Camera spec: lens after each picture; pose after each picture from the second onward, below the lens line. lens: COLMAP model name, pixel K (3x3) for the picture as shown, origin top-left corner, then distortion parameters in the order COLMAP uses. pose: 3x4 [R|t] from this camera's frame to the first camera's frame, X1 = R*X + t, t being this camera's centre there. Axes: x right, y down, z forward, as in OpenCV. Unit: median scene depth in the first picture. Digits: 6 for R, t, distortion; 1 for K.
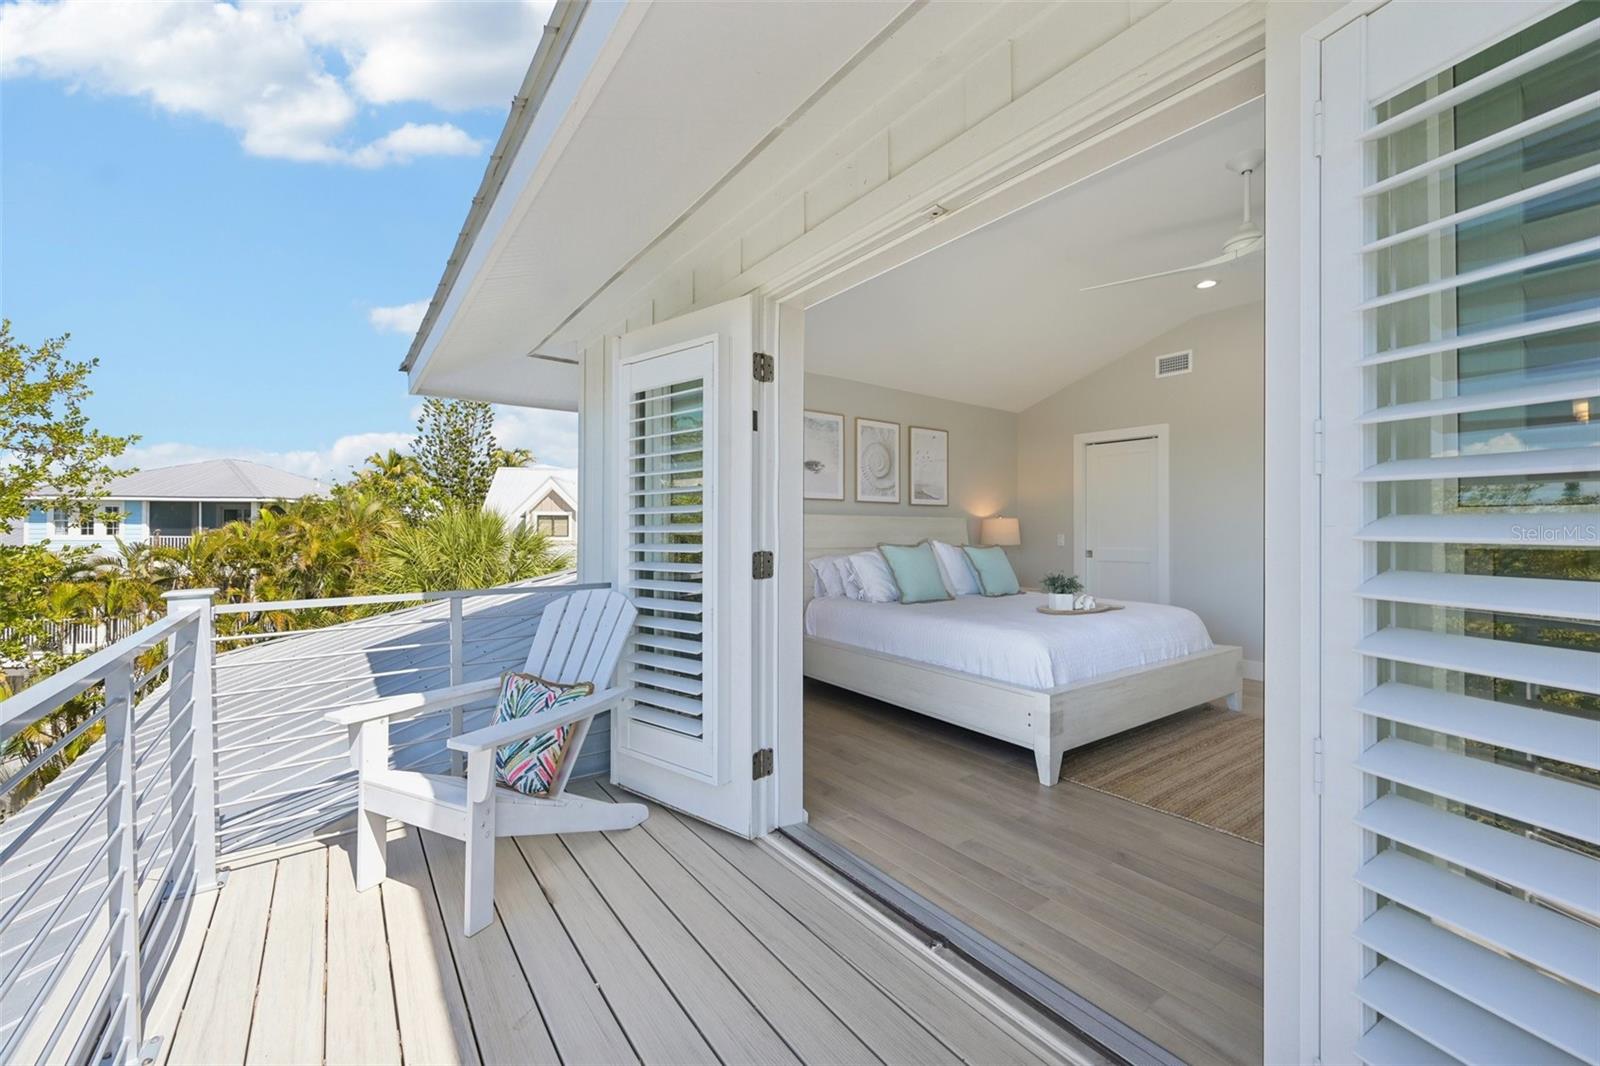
lens RADIAL K [[638.4, 0, 800.2], [0, 638.4, 531.3], [0, 0, 1]] dist [-0.003139, -0.000025]
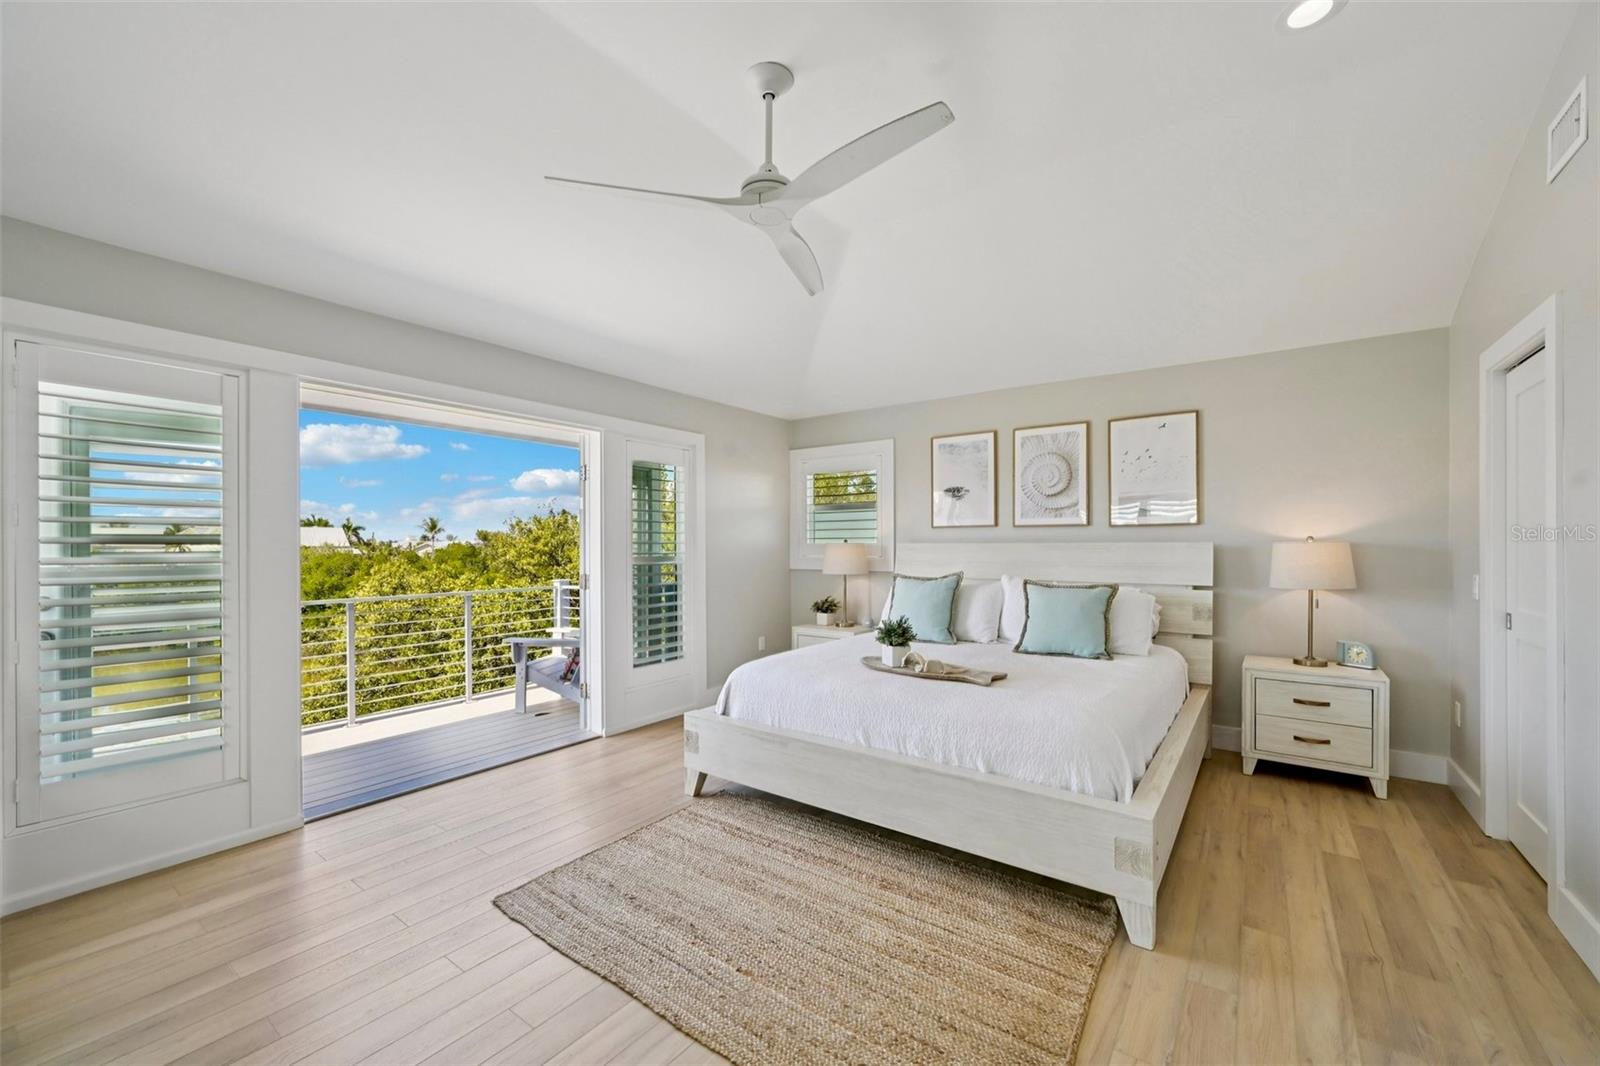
lens RADIAL K [[638.4, 0, 799.8], [0, 638.4, 540.0], [0, 0, 1]] dist [-0.003139, -0.000025]
pose [[0.308004, -0.014378, -0.951277, 0.810151], [0.001145, 0.999891, -0.014742, -0.015460], [0.951384, 0.003452, 0.307986, 0.450985]]
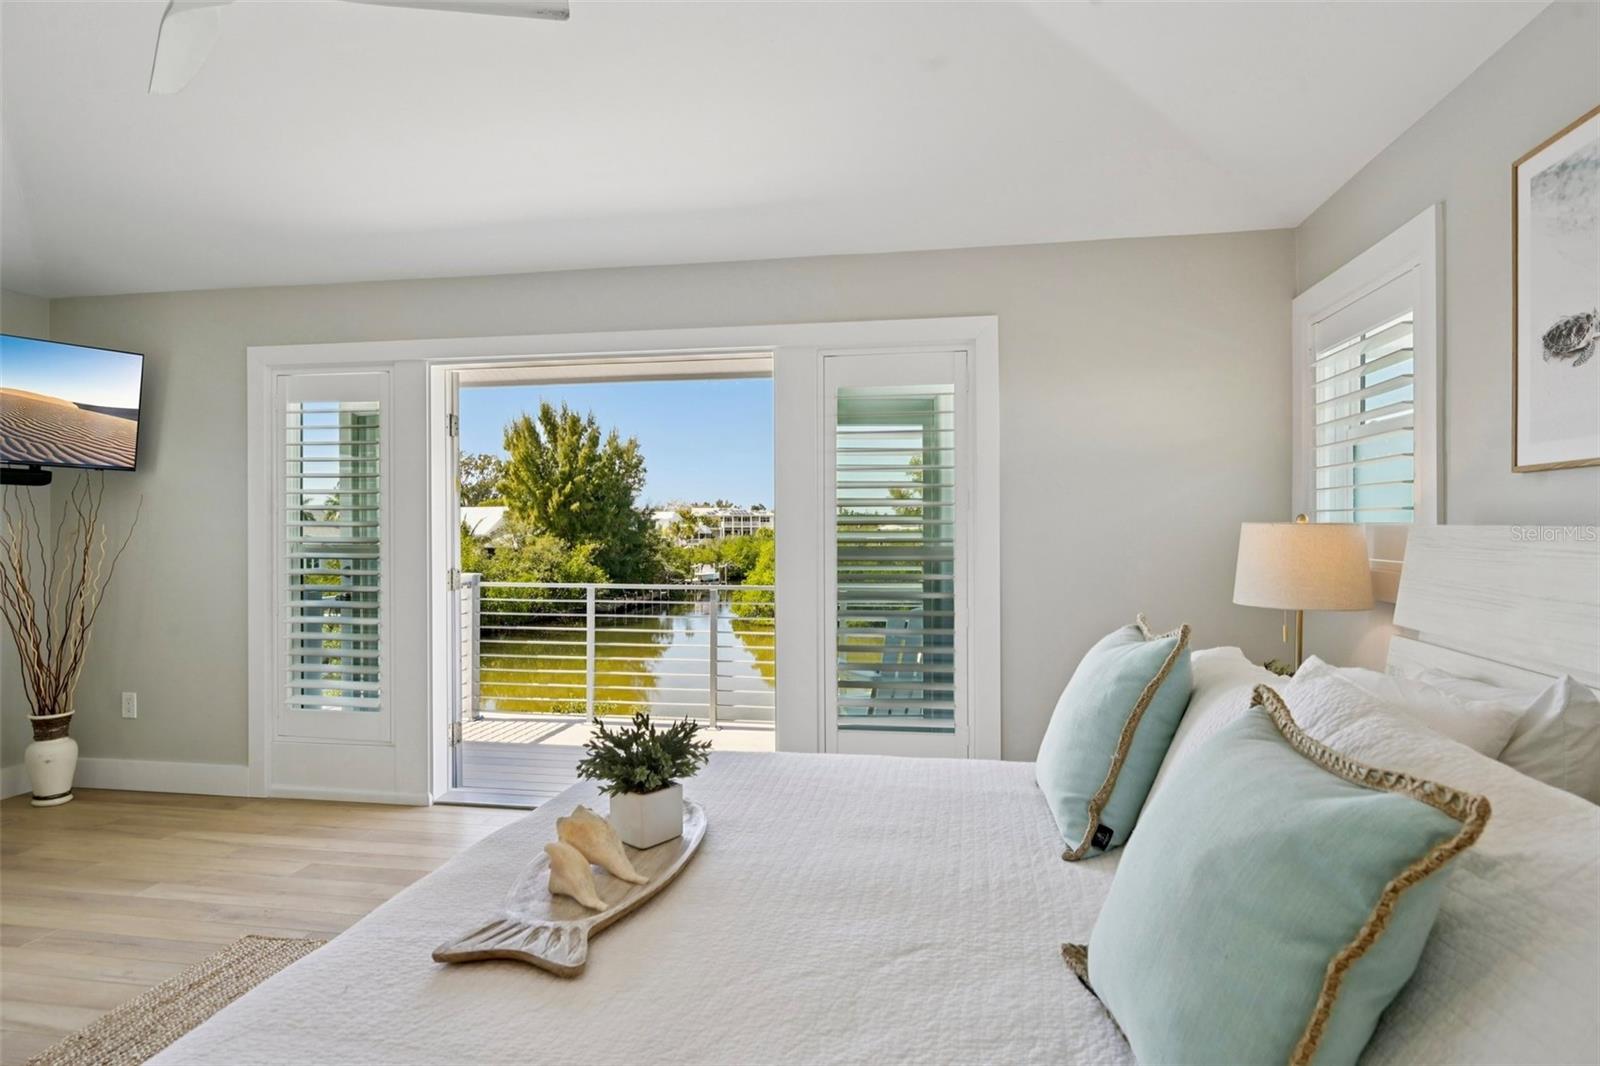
lens RADIAL K [[887.3, 0, 803.5], [0, 887.3, 532.1], [0, 0, 1]] dist [-0.006223, -0.000774]
pose [[-0.718428, -0.001377, -0.695600, 0.466667], [-0.006225, 0.999971, 0.004449, -0.020789], [0.695573, 0.007526, -0.718416, 0.974817]]
